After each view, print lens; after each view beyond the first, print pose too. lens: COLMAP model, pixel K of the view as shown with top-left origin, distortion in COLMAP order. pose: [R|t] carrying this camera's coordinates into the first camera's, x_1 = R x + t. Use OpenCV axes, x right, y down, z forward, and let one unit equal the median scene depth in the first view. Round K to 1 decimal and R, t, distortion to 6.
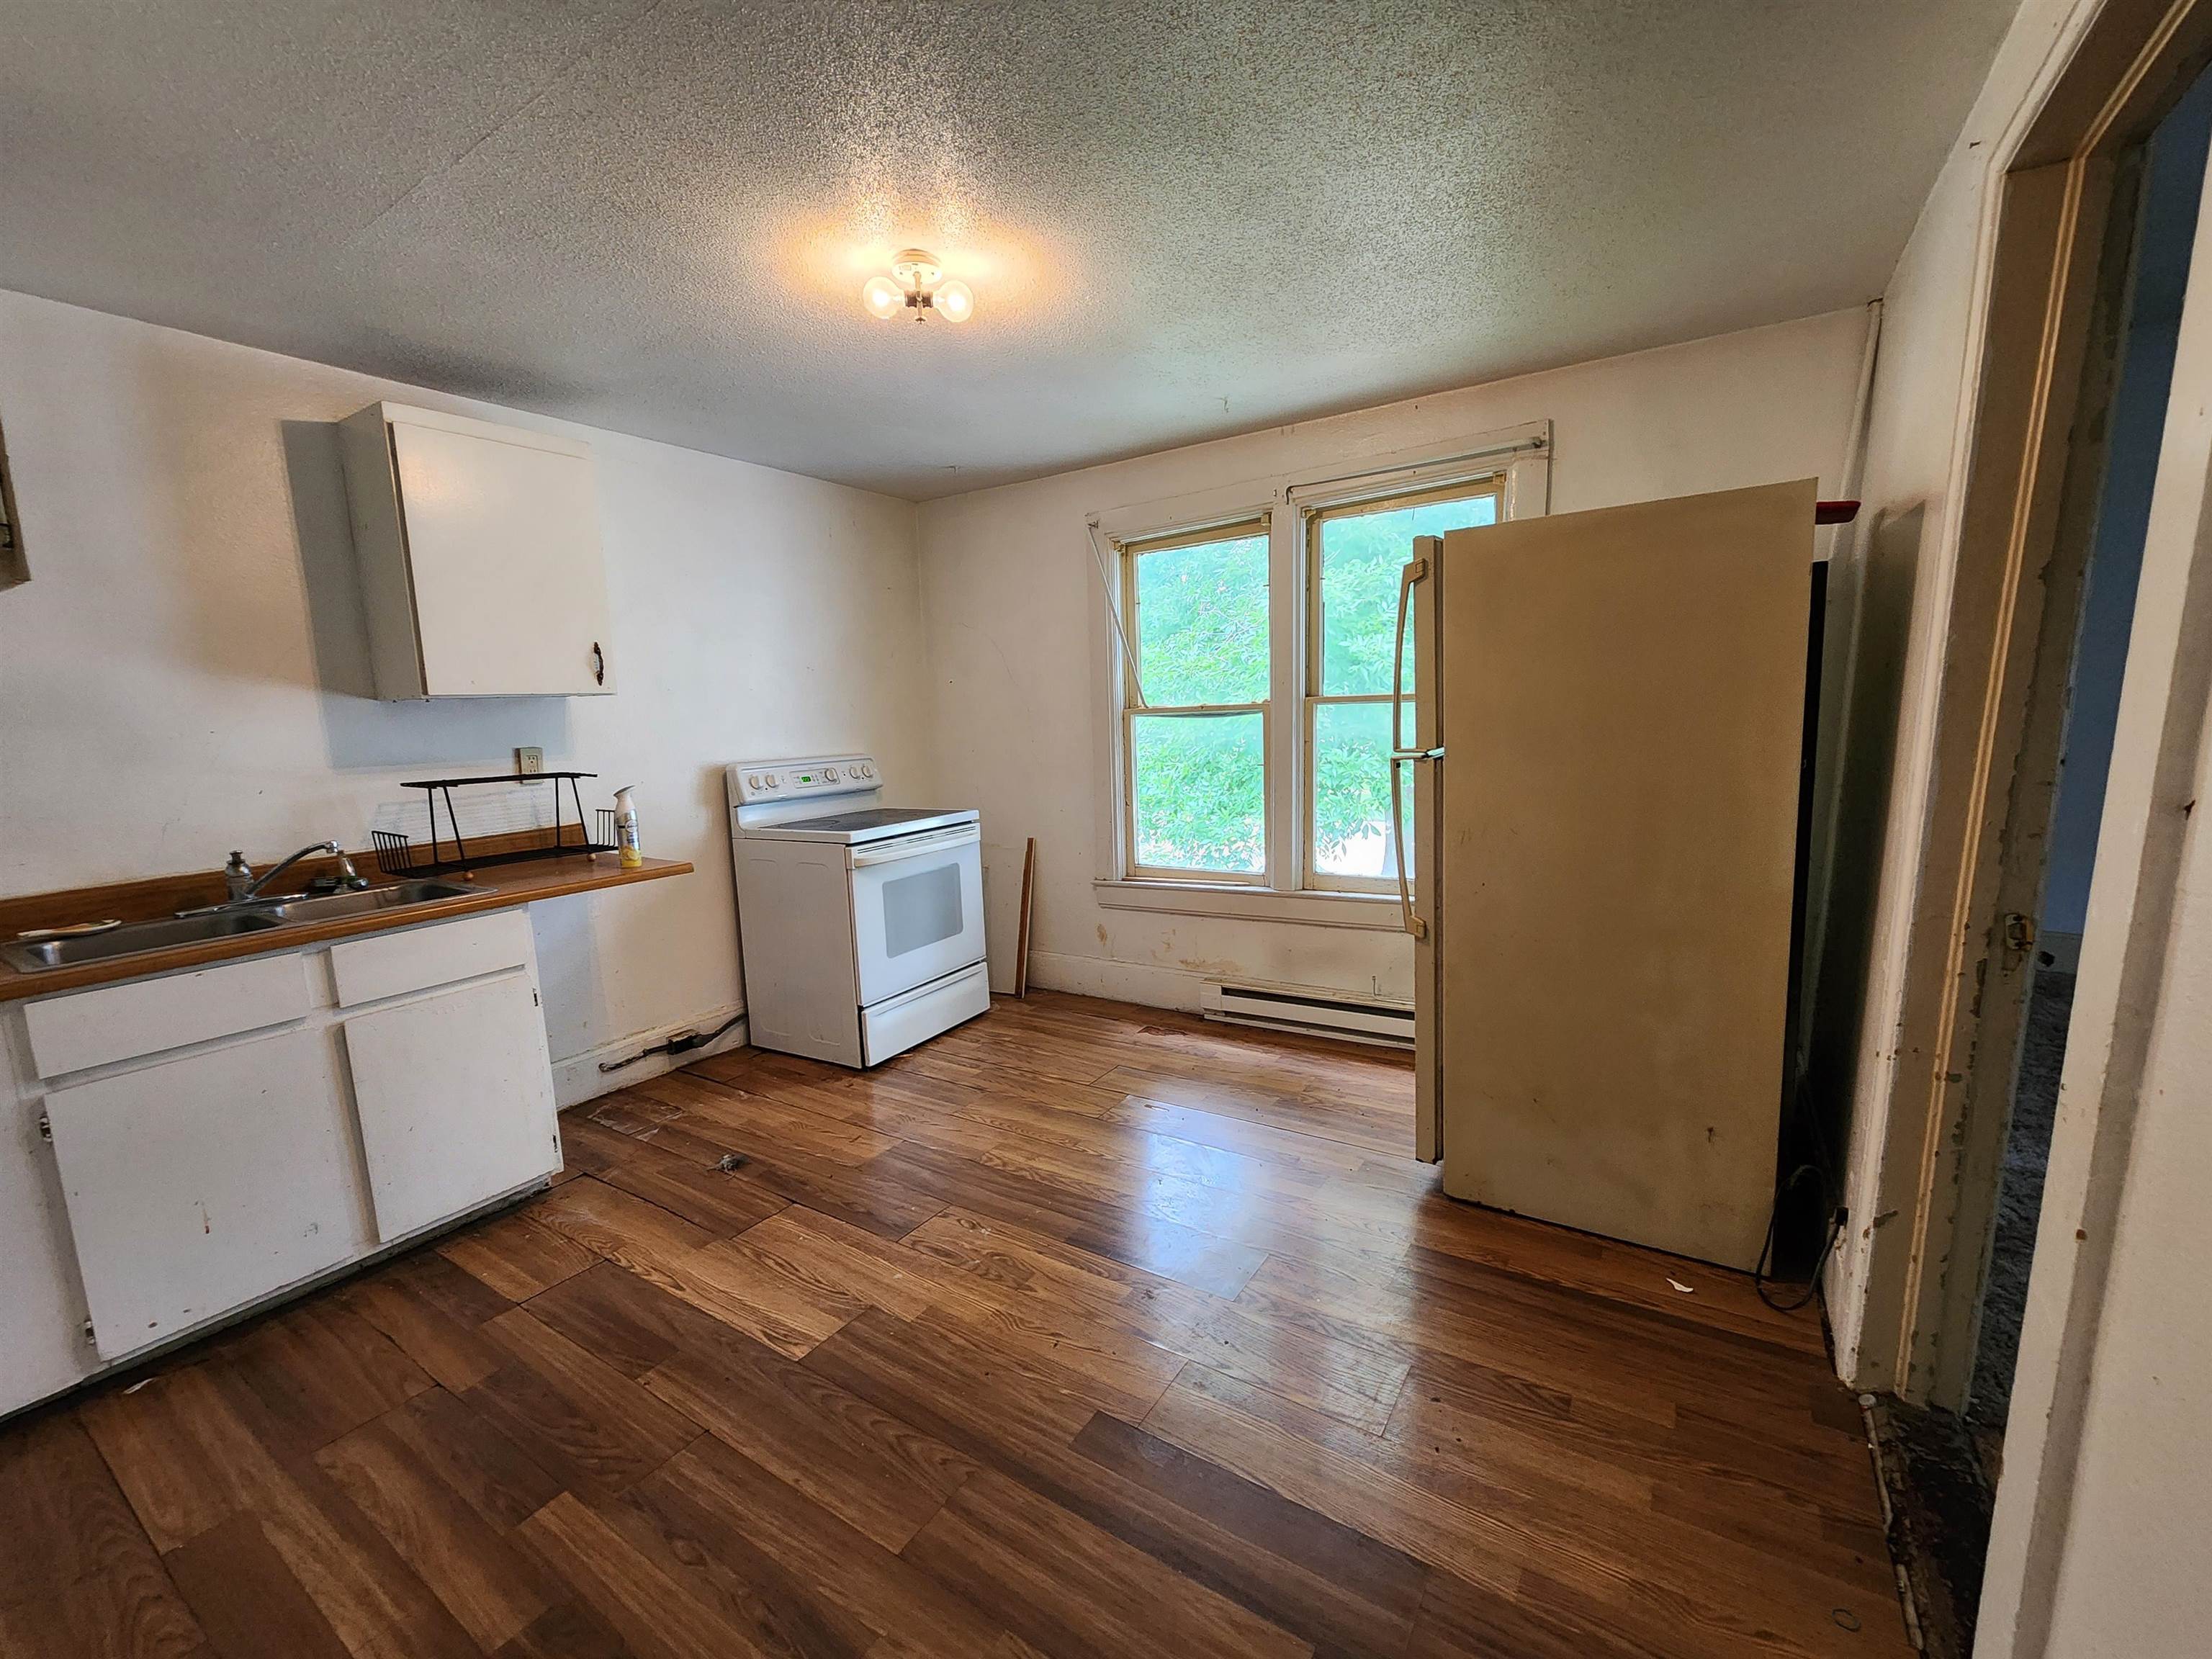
lens RADIAL K [[901.6, 0, 1100.7], [0, 901.6, 849.1], [0, 0, 1]] dist [0.001551, -0.000283]
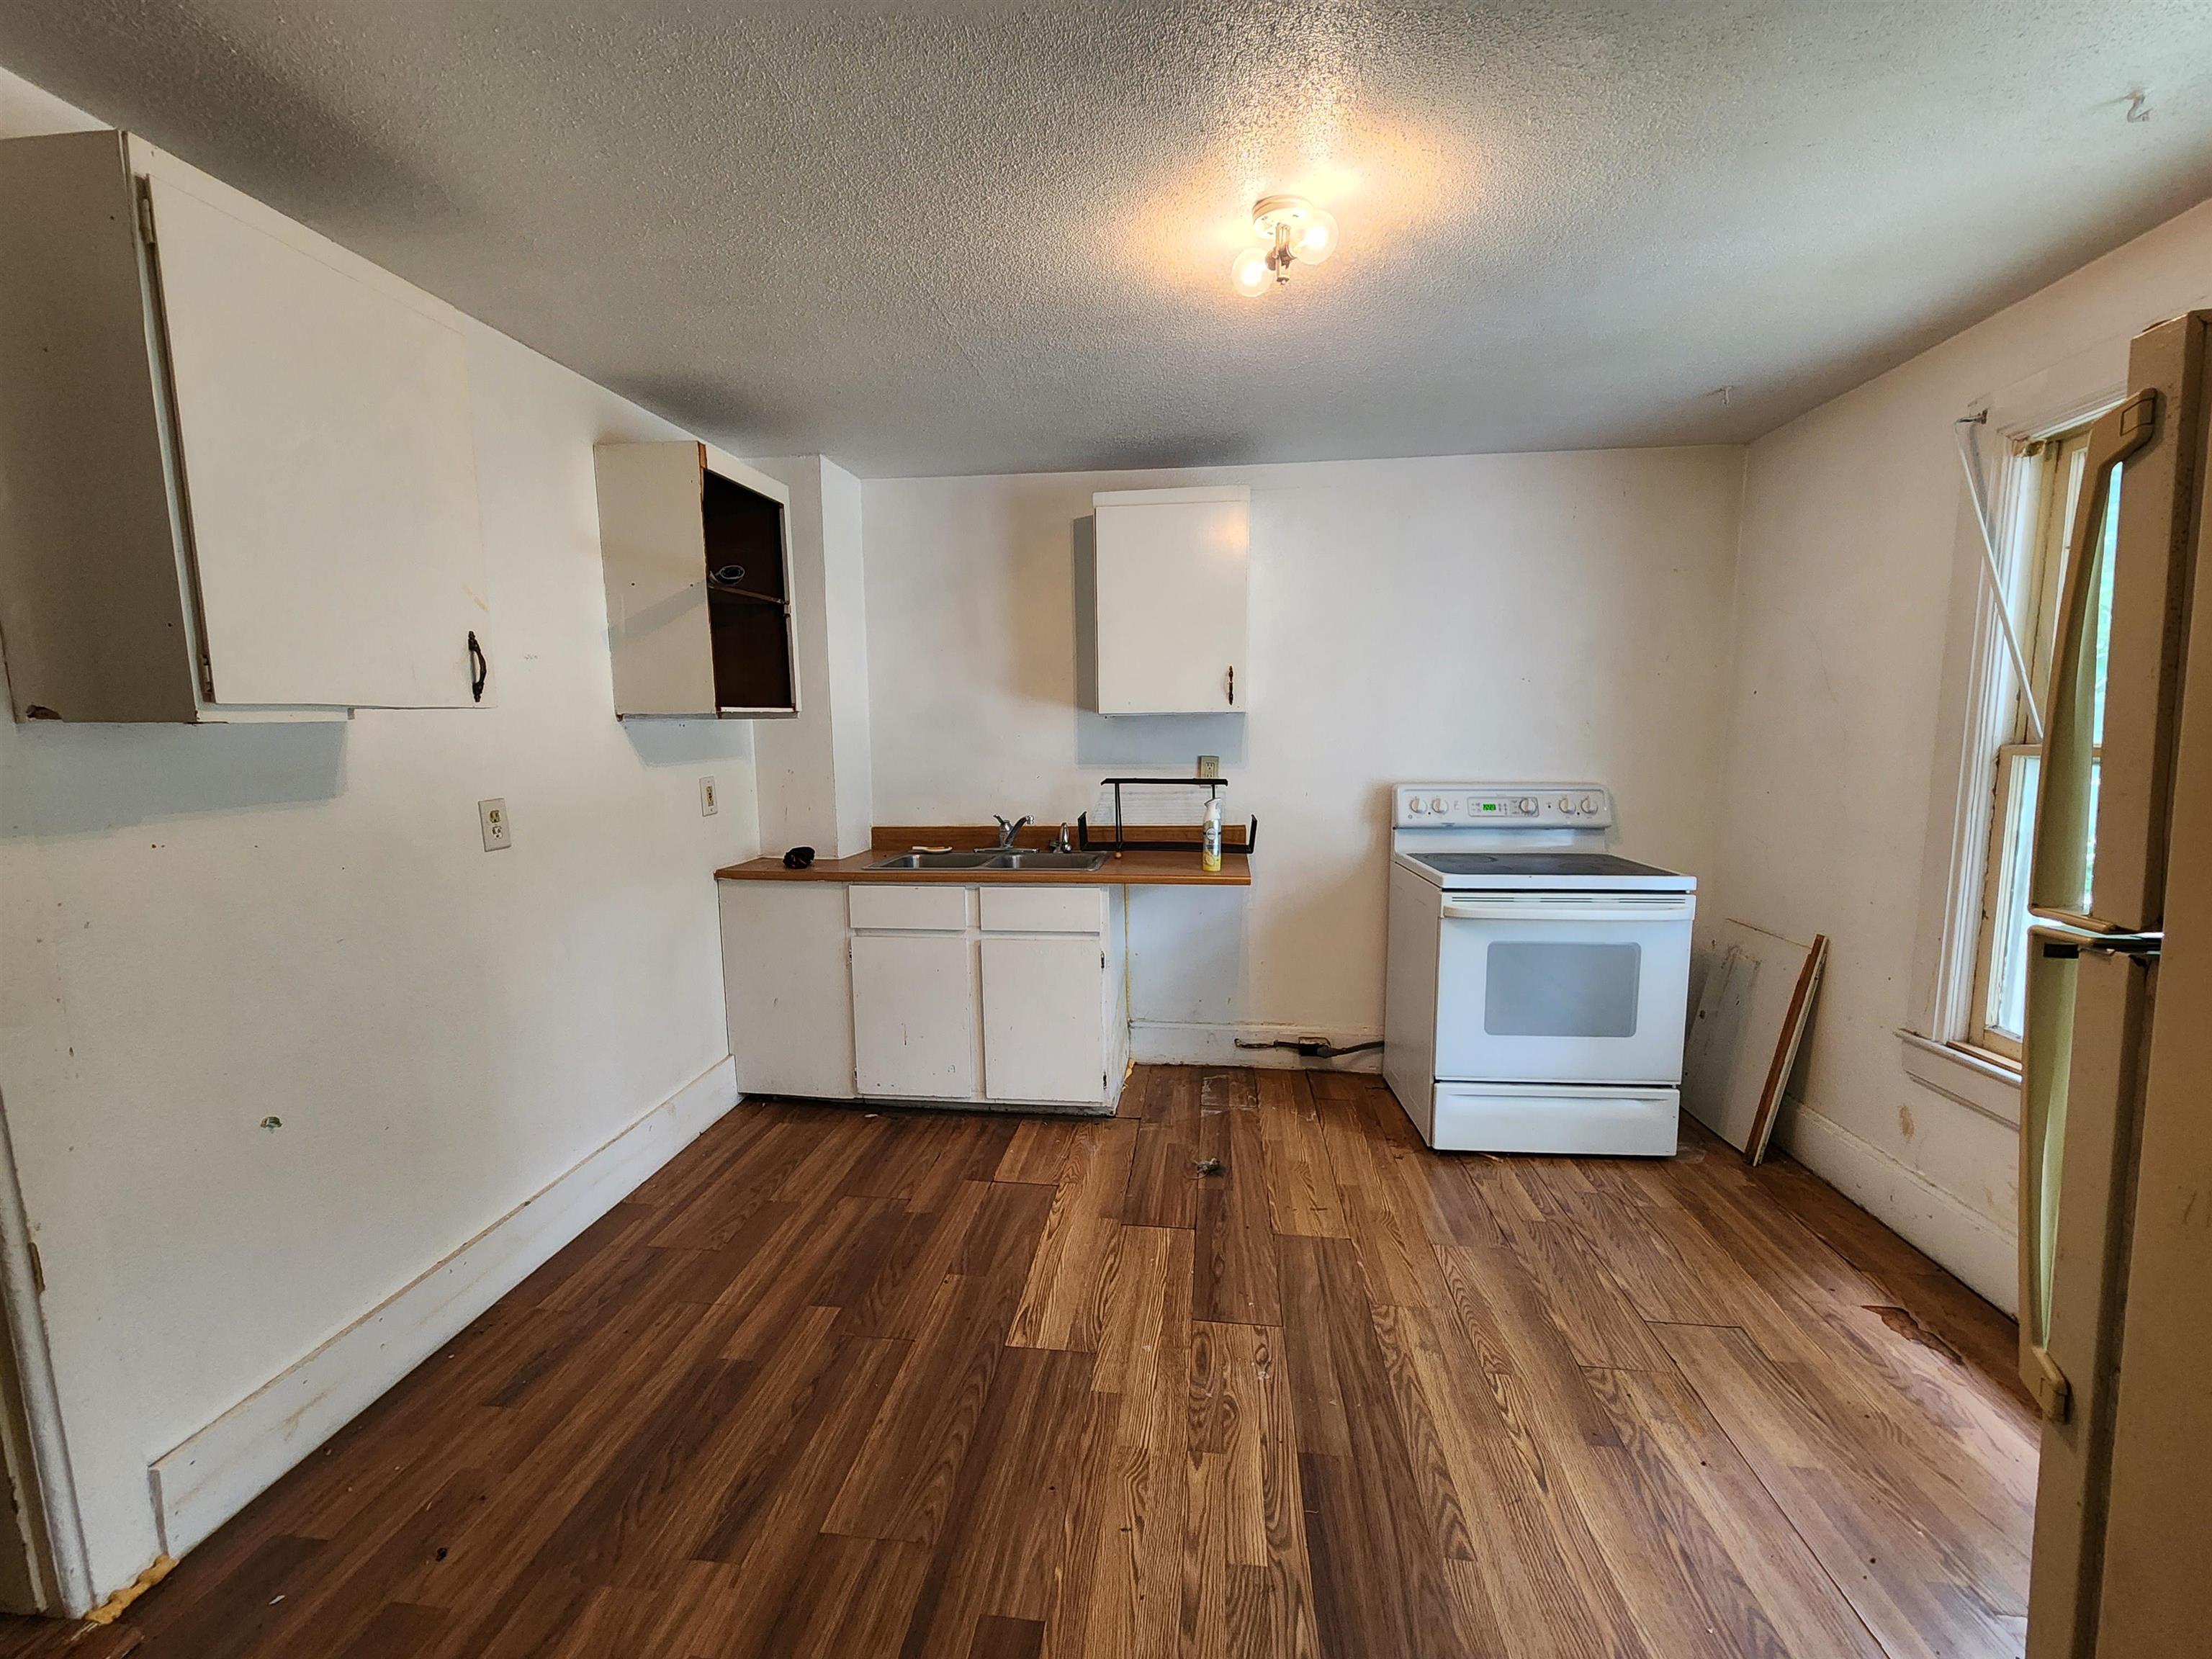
lens RADIAL K [[901.6, 0, 1100.7], [0, 901.6, 849.1], [0, 0, 1]] dist [0.001551, -0.000283]
pose [[0.445703, 0.151326, -0.882298, 0.361498], [-0.145663, 0.984732, 0.095312, -0.085232], [0.883251, 0.086037, 0.460940, 0.348319]]
